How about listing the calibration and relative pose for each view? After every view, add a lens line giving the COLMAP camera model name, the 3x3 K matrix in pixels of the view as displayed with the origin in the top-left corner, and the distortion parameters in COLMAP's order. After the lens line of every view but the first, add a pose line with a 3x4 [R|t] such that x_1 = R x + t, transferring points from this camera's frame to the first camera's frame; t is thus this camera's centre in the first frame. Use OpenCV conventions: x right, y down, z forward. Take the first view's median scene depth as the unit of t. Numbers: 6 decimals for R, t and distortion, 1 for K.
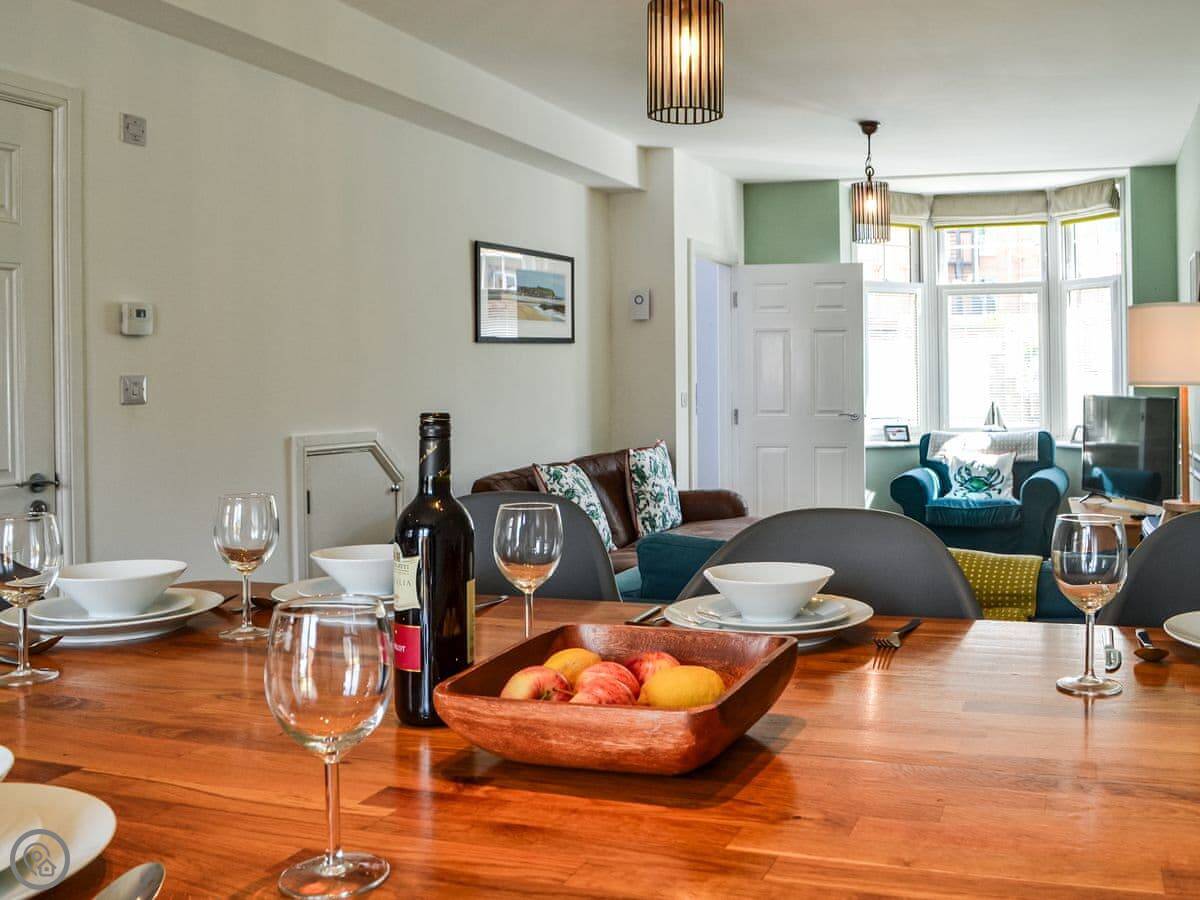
lens RADIAL K [[1186.7, 0, 601.4], [0, 1186.7, 447.3], [0, 0, 1]] dist [-0.071296, 0.000000]
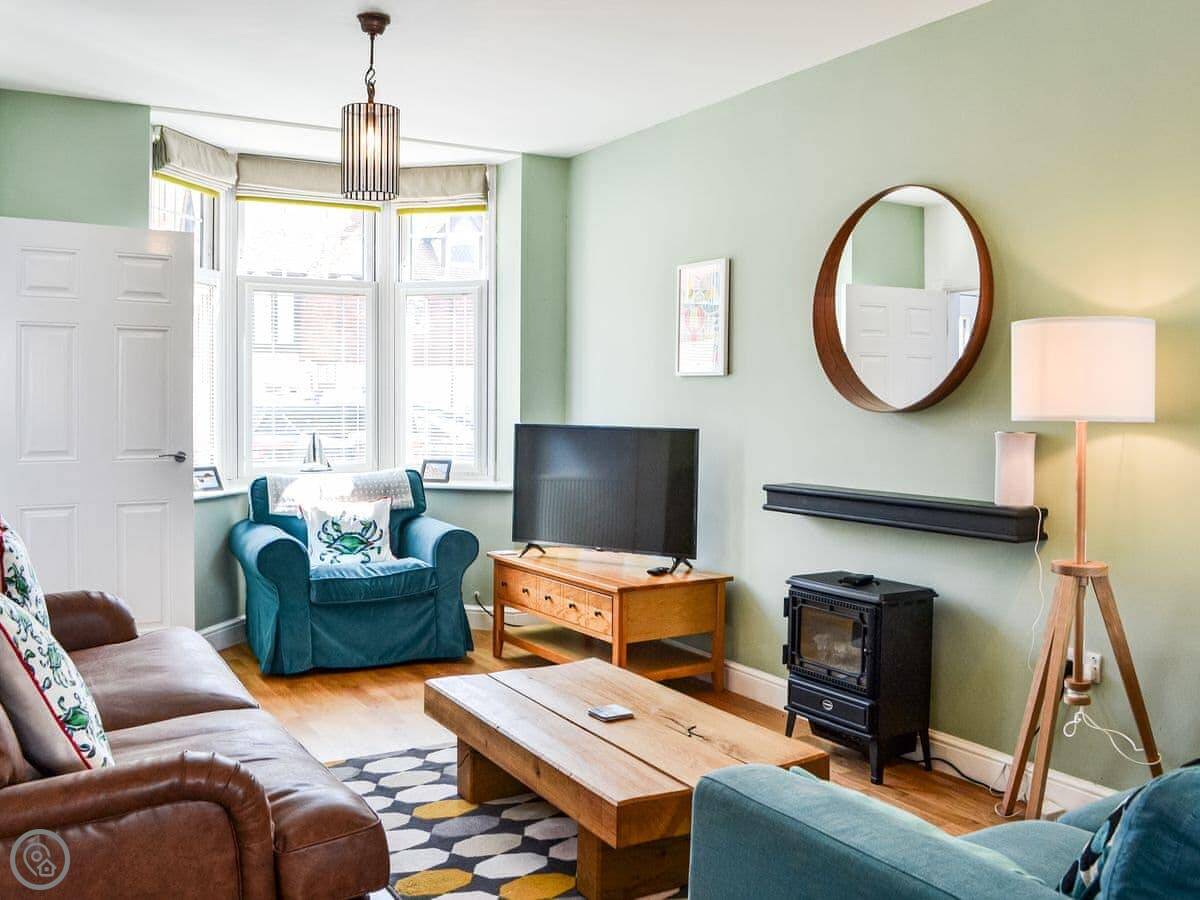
lens RADIAL K [[1186.7, 0, 599.7], [0, 1186.7, 452.5], [0, 0, 1]] dist [-0.071296, 0.000000]
pose [[0.603720, -0.024204, 0.796829, -0.185656], [0.035258, 0.999372, 0.003643, -0.023609], [-0.796417, 0.025896, 0.604194, 0.415334]]
